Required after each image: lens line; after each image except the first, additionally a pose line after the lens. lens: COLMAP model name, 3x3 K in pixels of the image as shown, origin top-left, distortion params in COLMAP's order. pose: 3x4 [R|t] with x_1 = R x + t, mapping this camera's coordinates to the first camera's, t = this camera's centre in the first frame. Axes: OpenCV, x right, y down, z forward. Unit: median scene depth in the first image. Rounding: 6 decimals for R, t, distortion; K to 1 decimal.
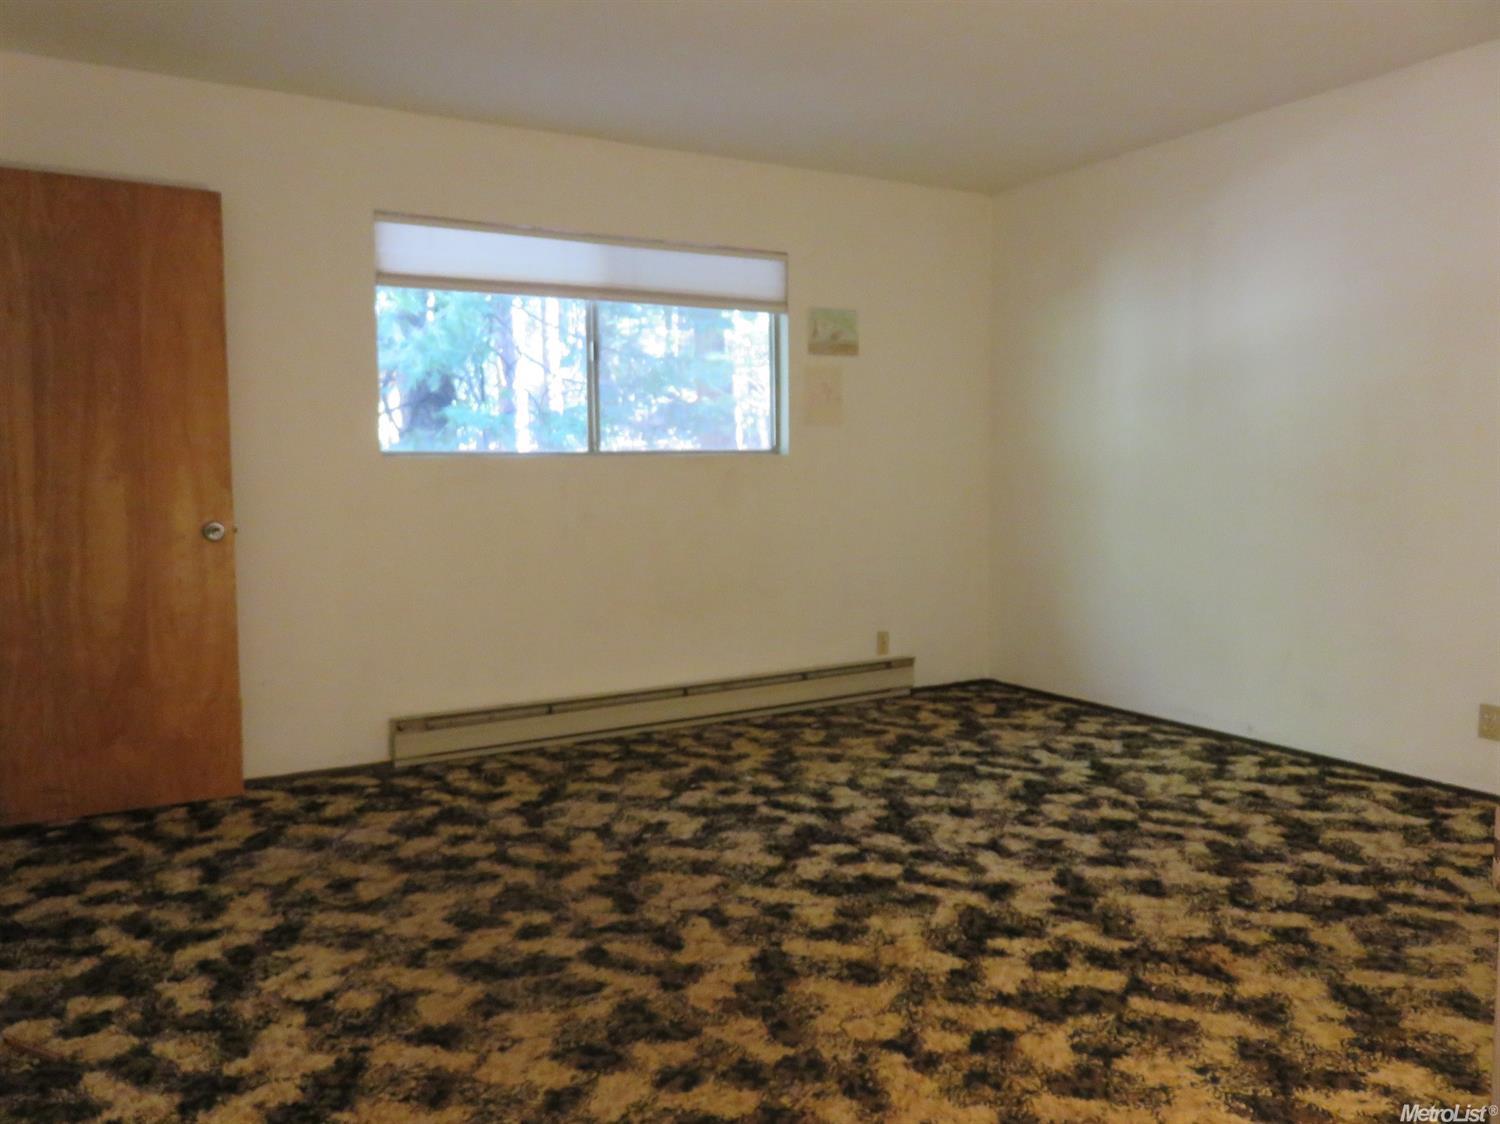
lens RADIAL K [[1118.8, 0, 750.0], [0, 1118.8, 562.0], [0, 0, 1]] dist [-0.028712, 0.012303]
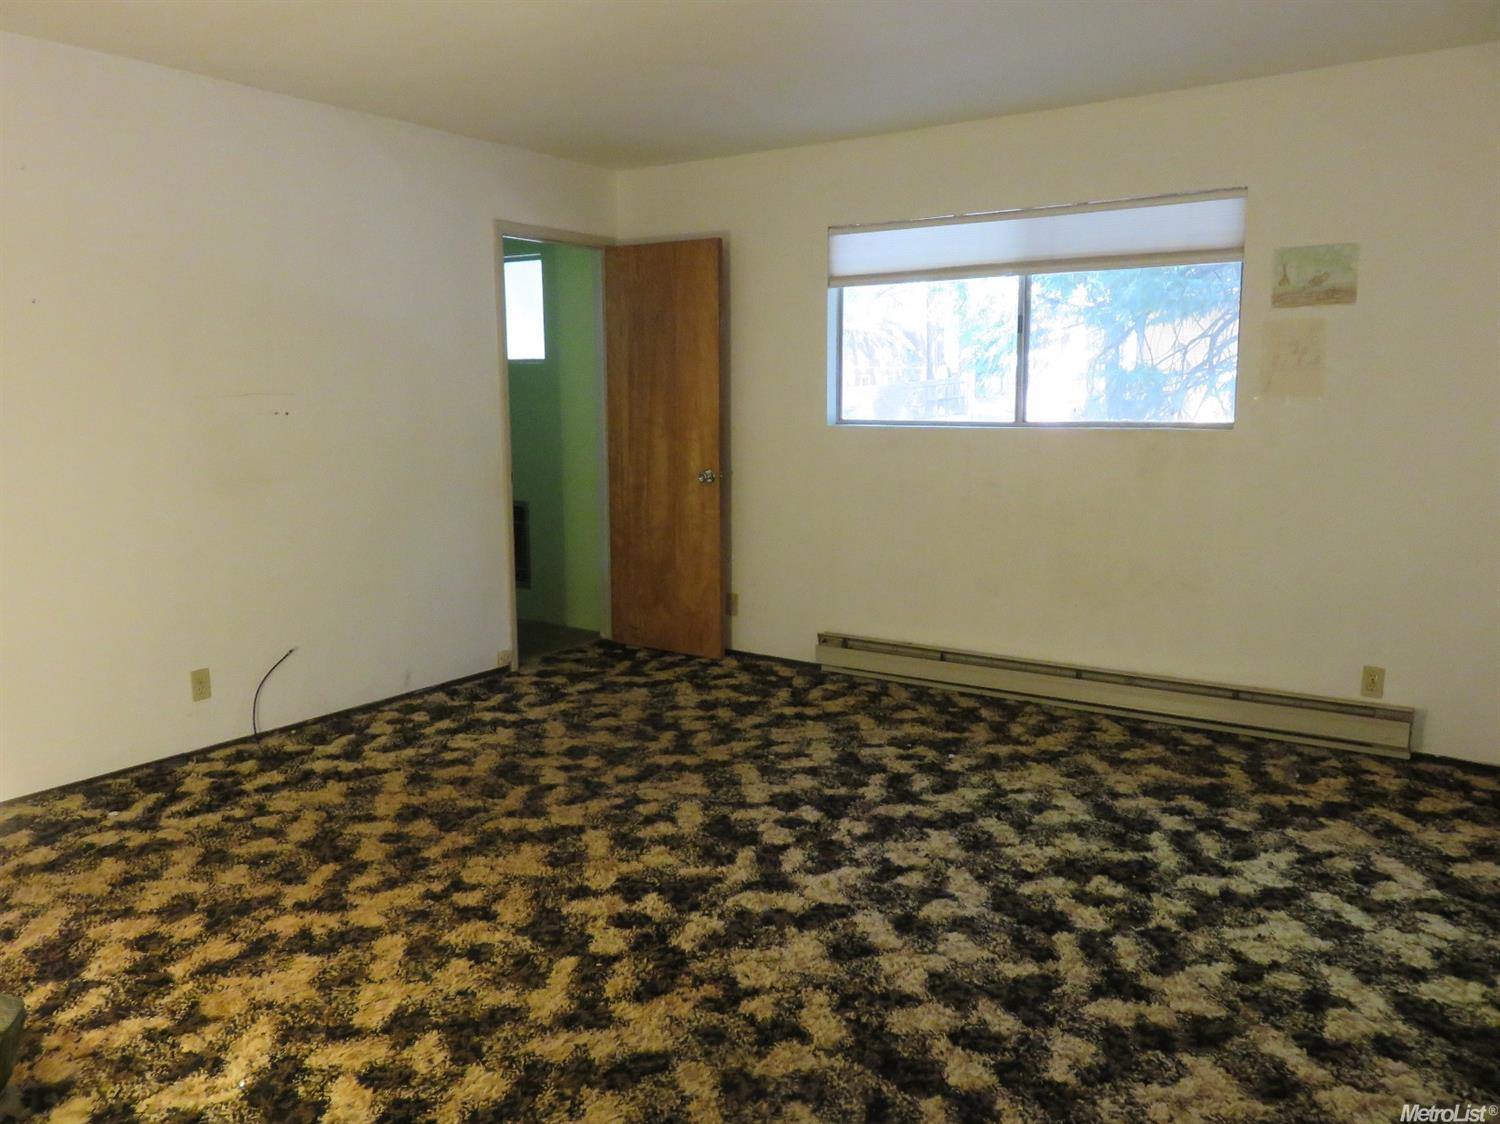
lens RADIAL K [[1142.3, 0, 750.9], [0, 1142.3, 535.0], [0, 0, 1]] dist [-0.019840, 0.000081]
pose [[0.410701, 0.121986, -0.903573, 1.003230], [-0.073203, 0.992222, 0.100681, -0.116225], [0.908827, 0.024795, 0.416436, 0.475852]]
